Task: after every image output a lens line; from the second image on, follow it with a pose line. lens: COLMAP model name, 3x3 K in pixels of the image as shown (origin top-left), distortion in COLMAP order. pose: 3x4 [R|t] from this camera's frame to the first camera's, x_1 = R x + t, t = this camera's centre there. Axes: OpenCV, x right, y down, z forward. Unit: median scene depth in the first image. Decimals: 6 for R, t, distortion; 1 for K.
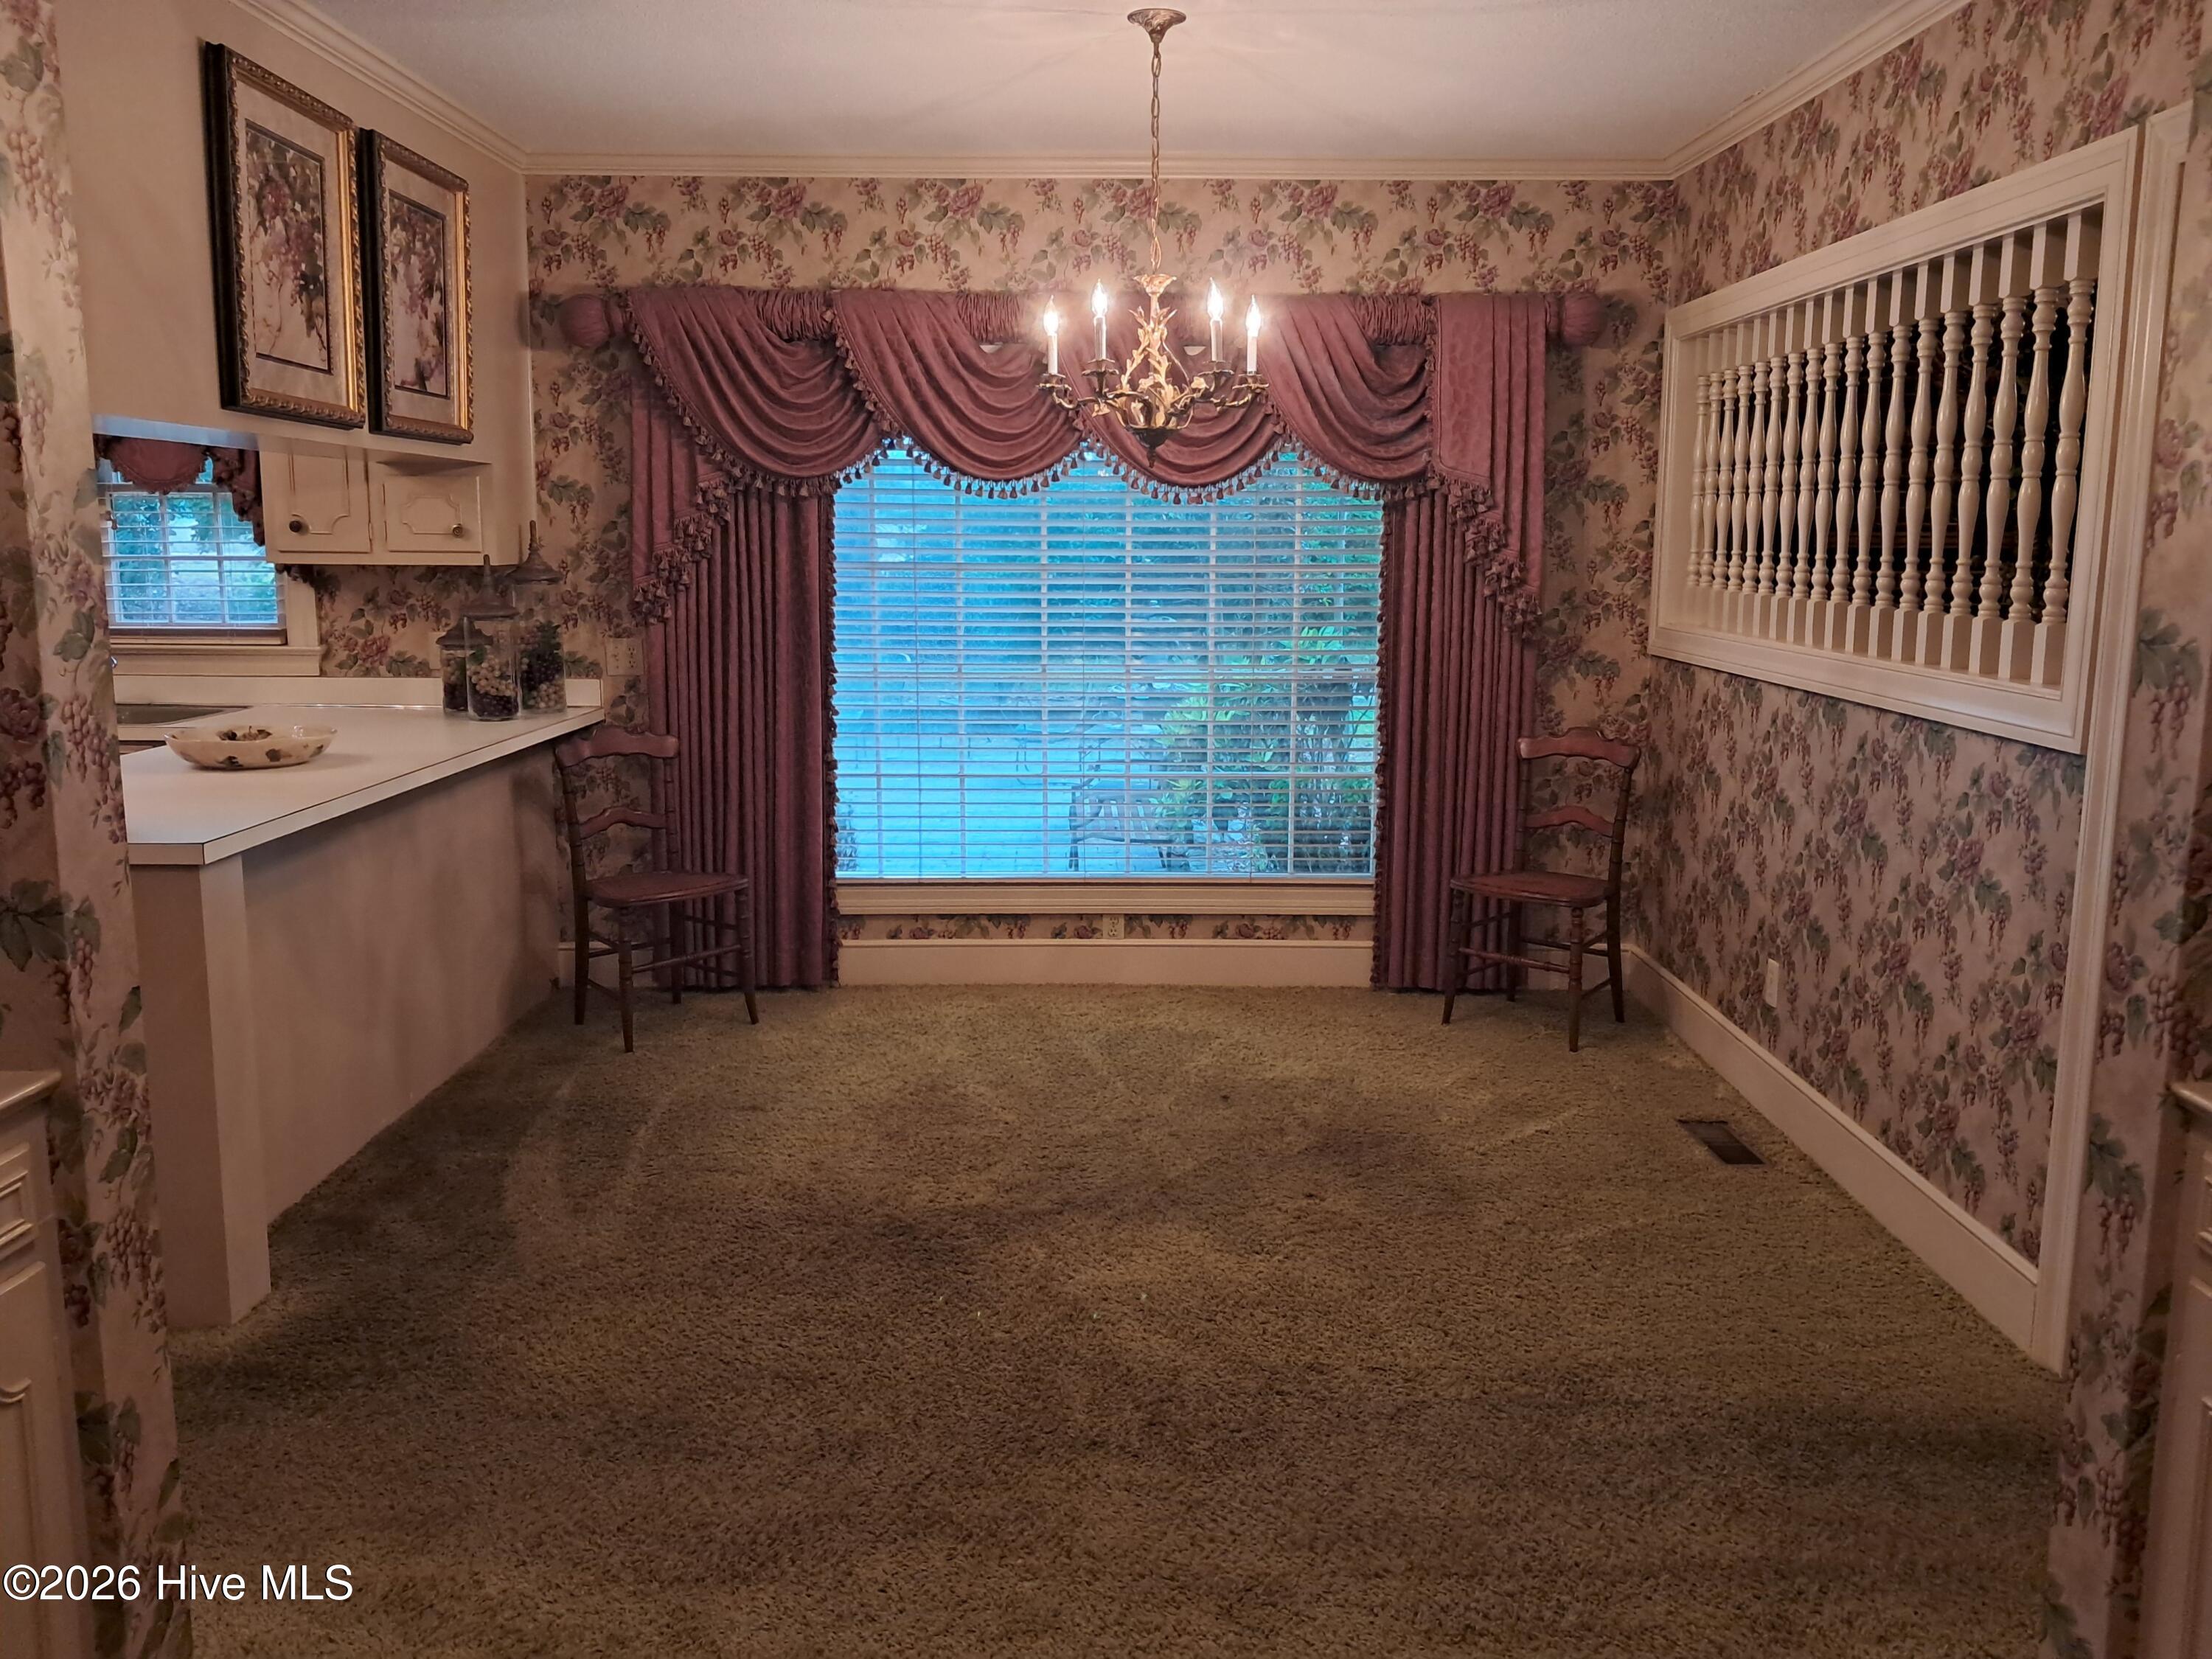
lens RADIAL K [[1765.4, 0, 1105.9], [0, 1765.4, 820.3], [0, 0, 1]] dist [0.009274, 0.001914]
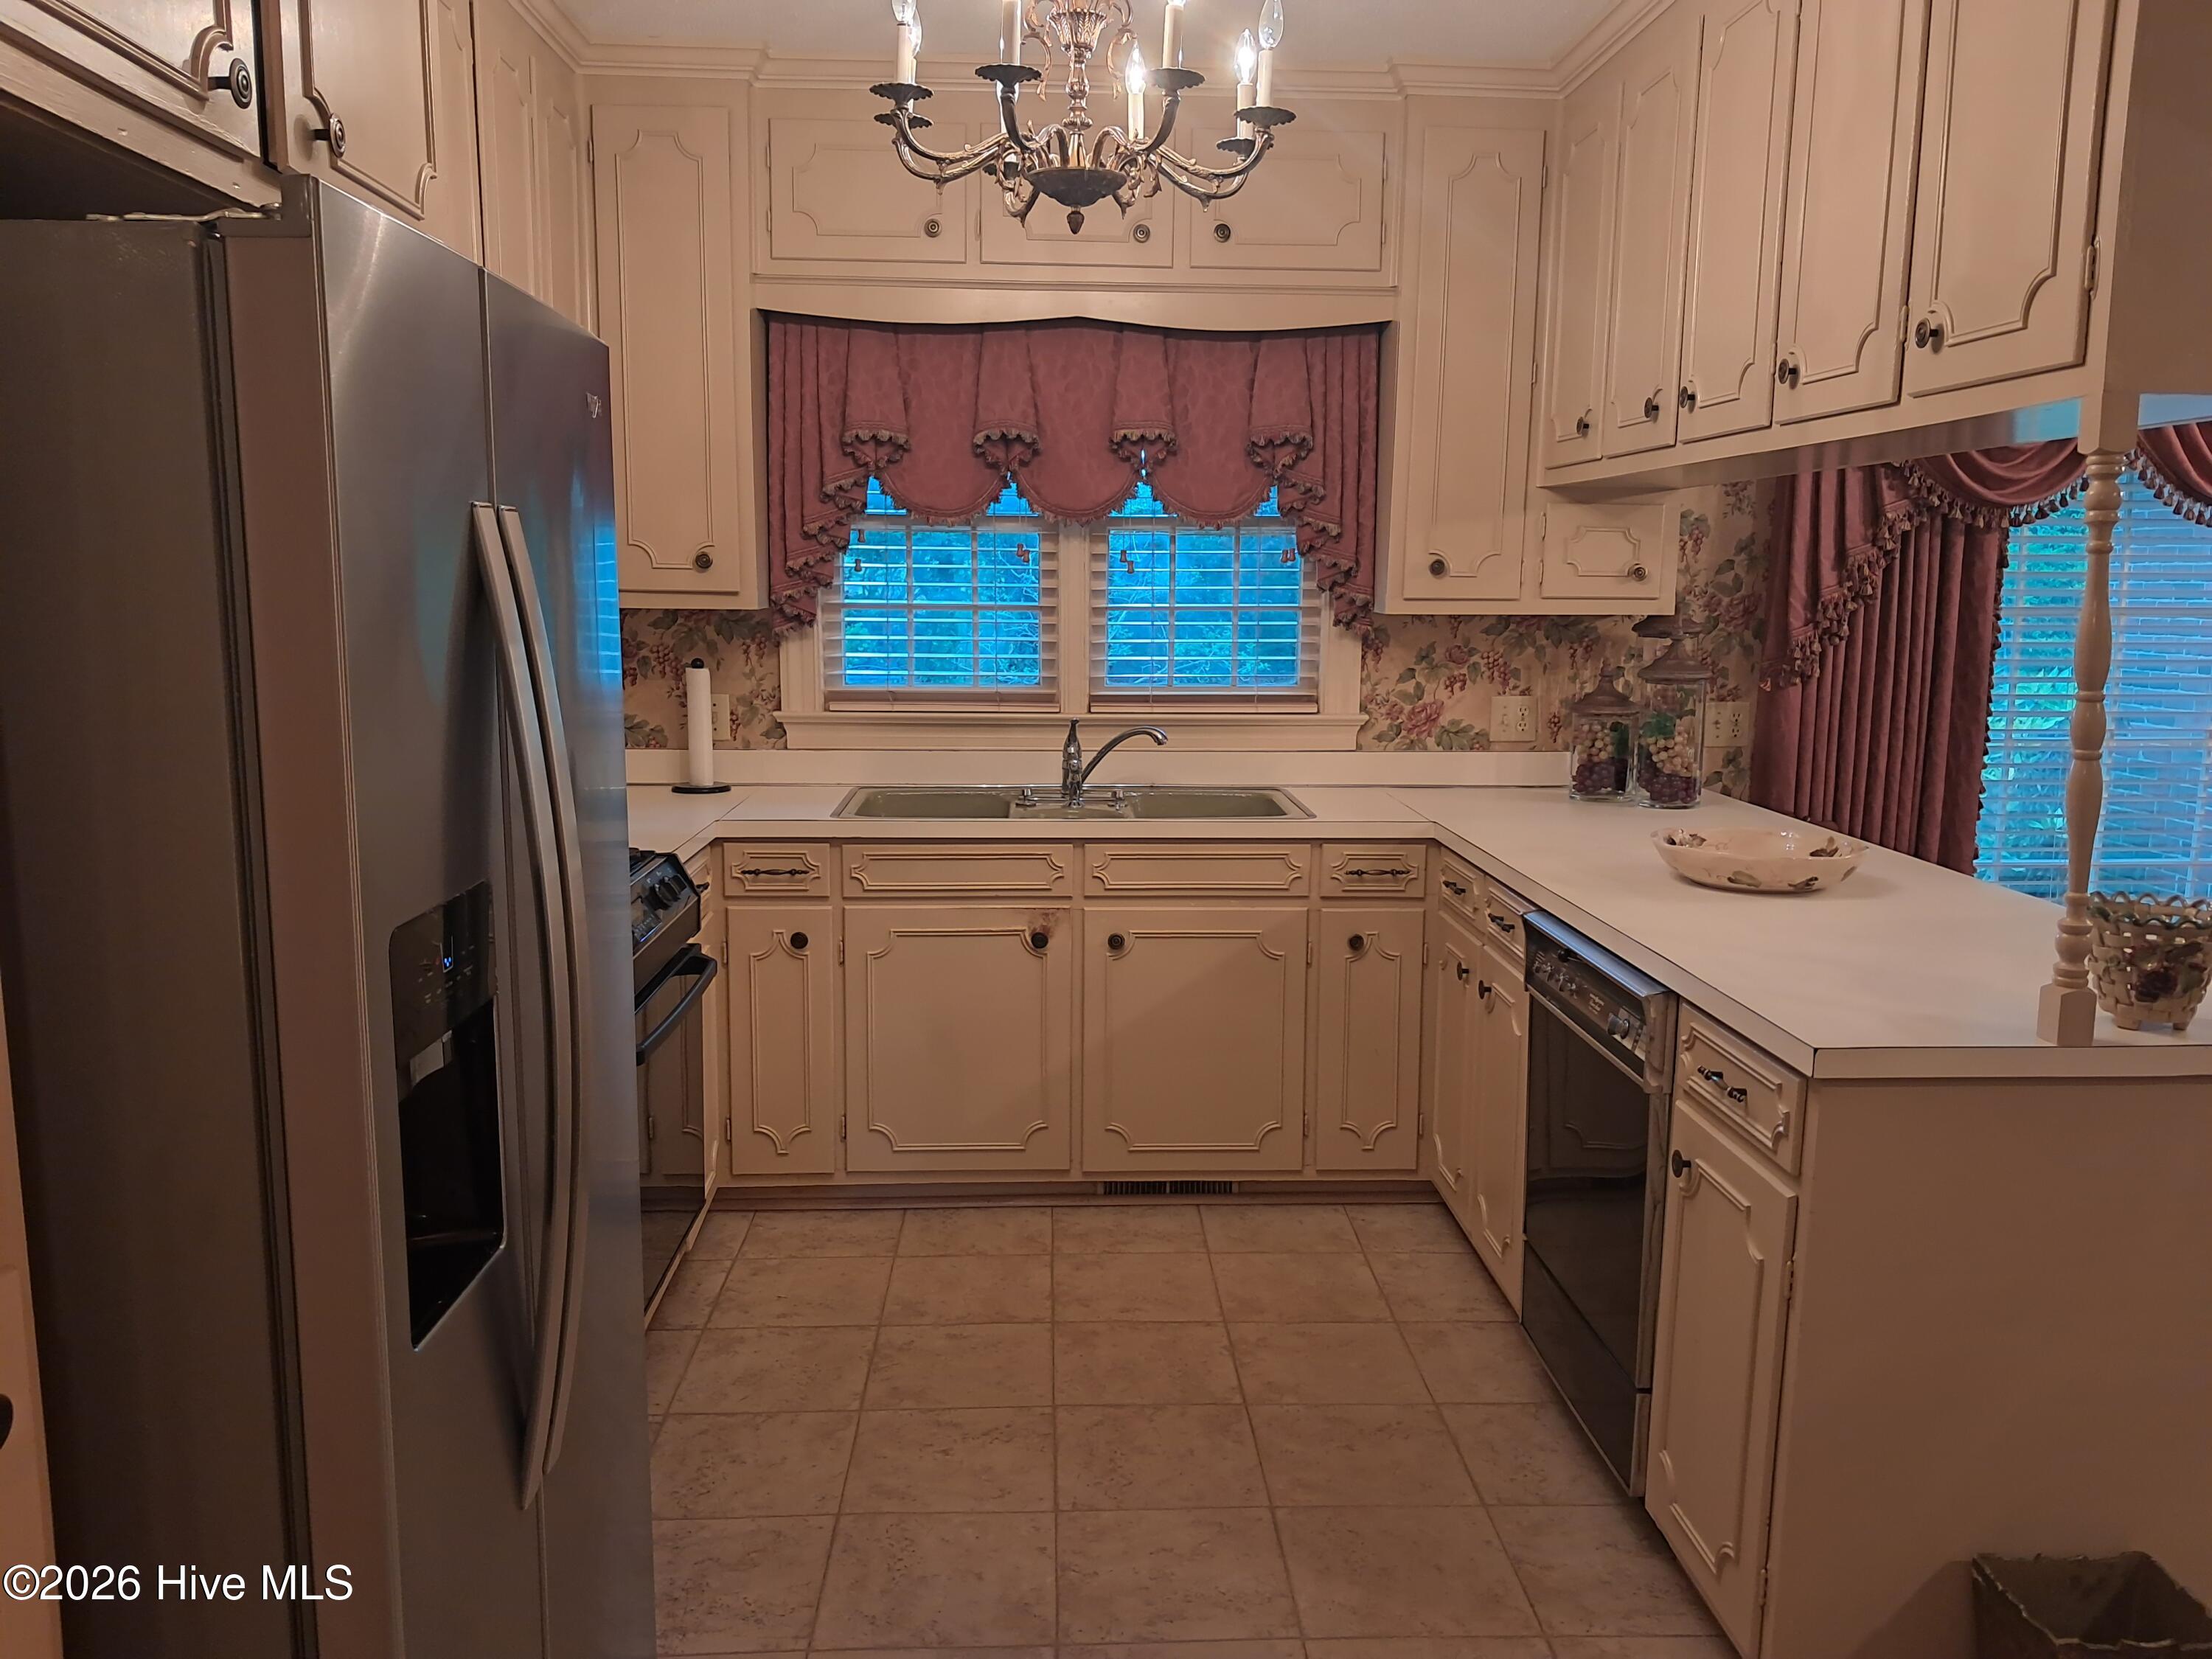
lens RADIAL K [[1765.4, 0, 1105.5], [0, 1765.4, 817.8], [0, 0, 1]] dist [0.009274, 0.001914]
pose [[0.998949, -0.006629, 0.045351, -0.622029], [0.007715, 0.999687, -0.023796, -0.033901], [-0.045179, 0.024121, 0.998688, 0.206458]]
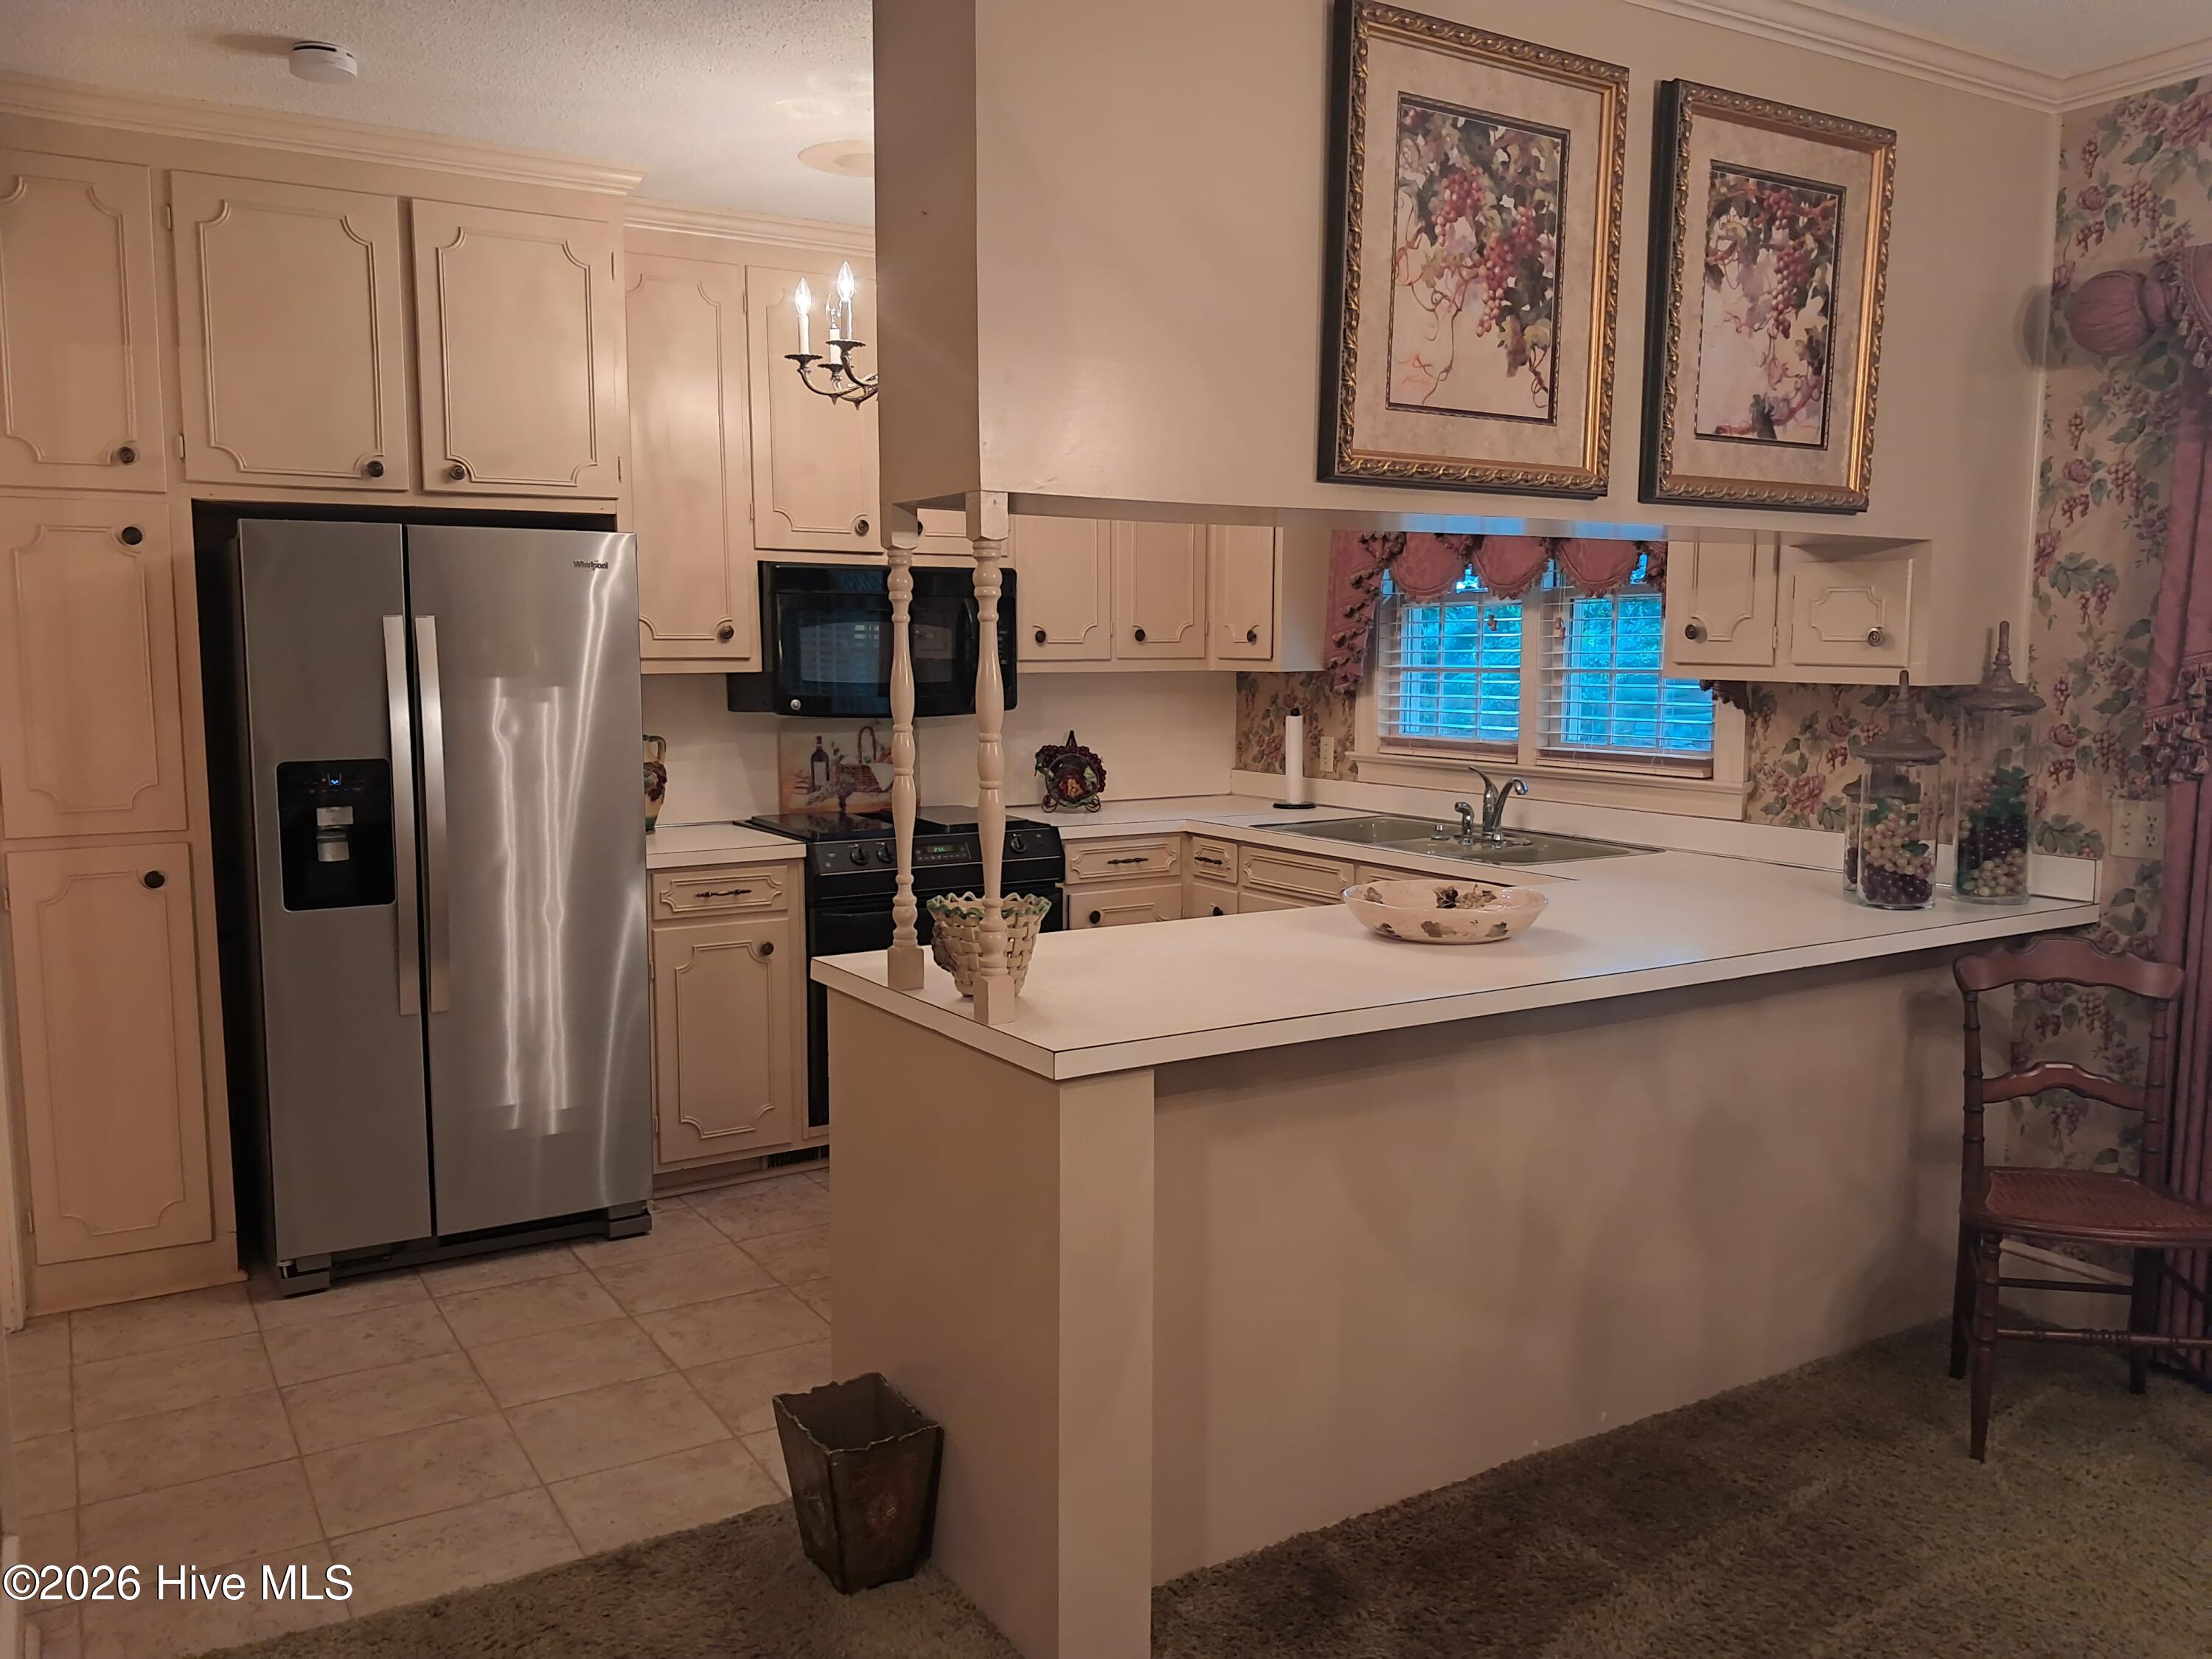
lens RADIAL K [[1765.4, 0, 1110.3], [0, 1765.4, 834.2], [0, 0, 1]] dist [0.009274, 0.001914]
pose [[0.535292, 0.087451, -0.840128, 0.070321], [-0.131953, 0.991072, 0.019089, -0.055927], [0.834297, 0.100639, 0.542052, 0.353324]]
